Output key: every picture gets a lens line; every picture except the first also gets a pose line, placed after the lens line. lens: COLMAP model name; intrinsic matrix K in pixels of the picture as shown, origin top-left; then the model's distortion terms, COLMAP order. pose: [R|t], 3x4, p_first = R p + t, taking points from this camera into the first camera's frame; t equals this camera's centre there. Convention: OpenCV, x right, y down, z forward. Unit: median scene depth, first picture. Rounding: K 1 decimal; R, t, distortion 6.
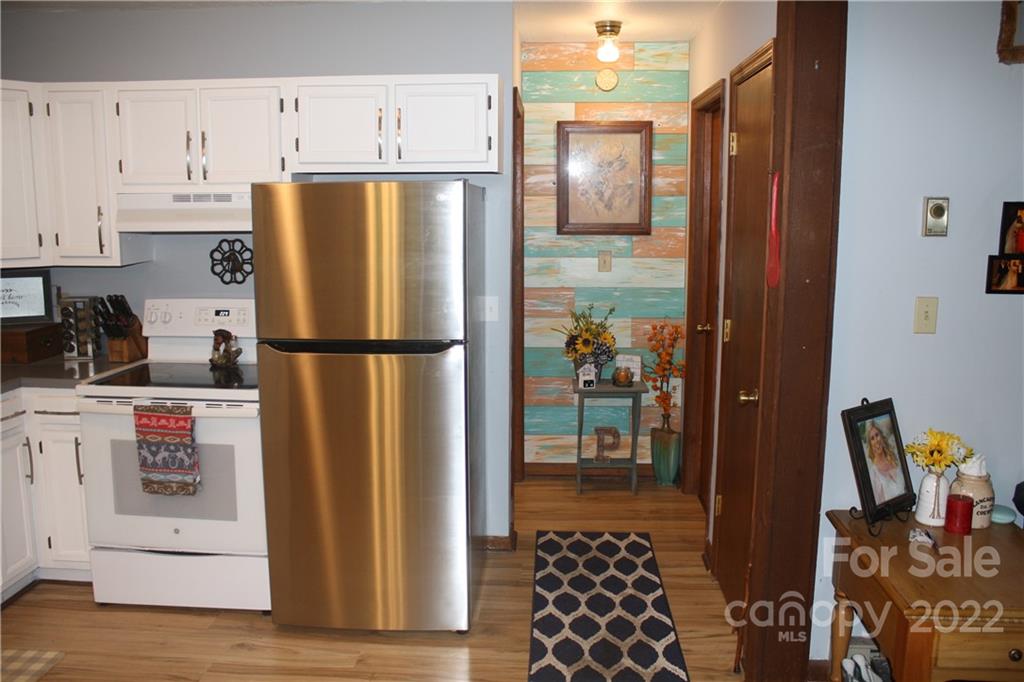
lens RADIAL K [[864.0, 0, 515.7], [0, 864.0, 342.3], [0, 0, 1]] dist [-0.148276, 0.138155]
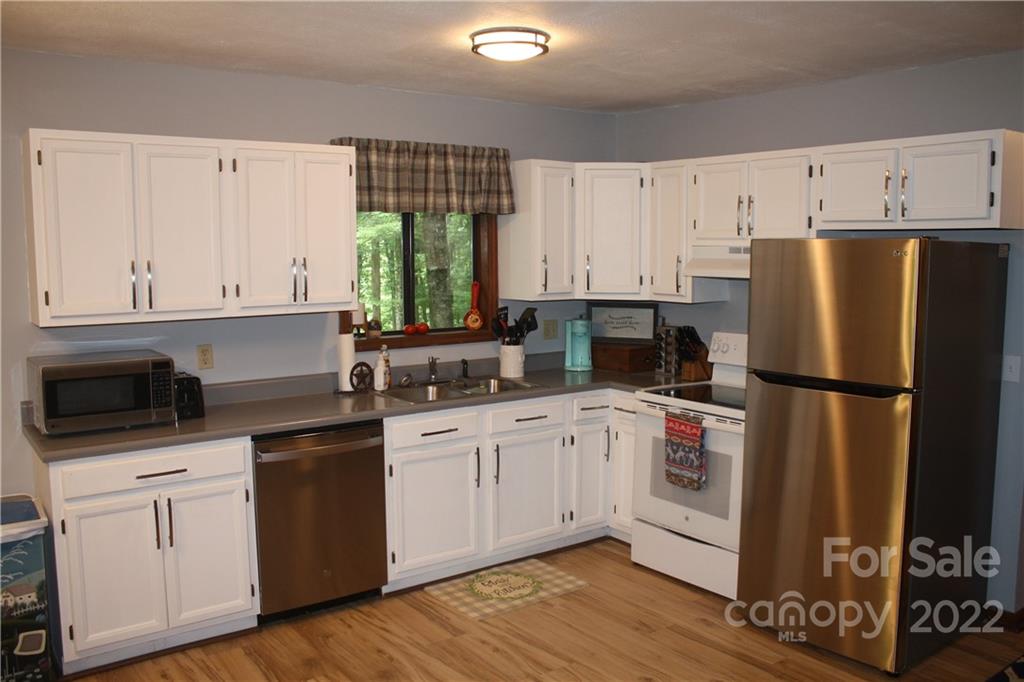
lens RADIAL K [[864.0, 0, 518.1], [0, 864.0, 346.7], [0, 0, 1]] dist [-0.148276, 0.138155]
pose [[0.651175, 0.082078, -0.754477, 0.358656], [-0.122459, 0.992471, 0.002276, 0.002363], [0.748983, 0.090910, 0.656323, -0.027923]]
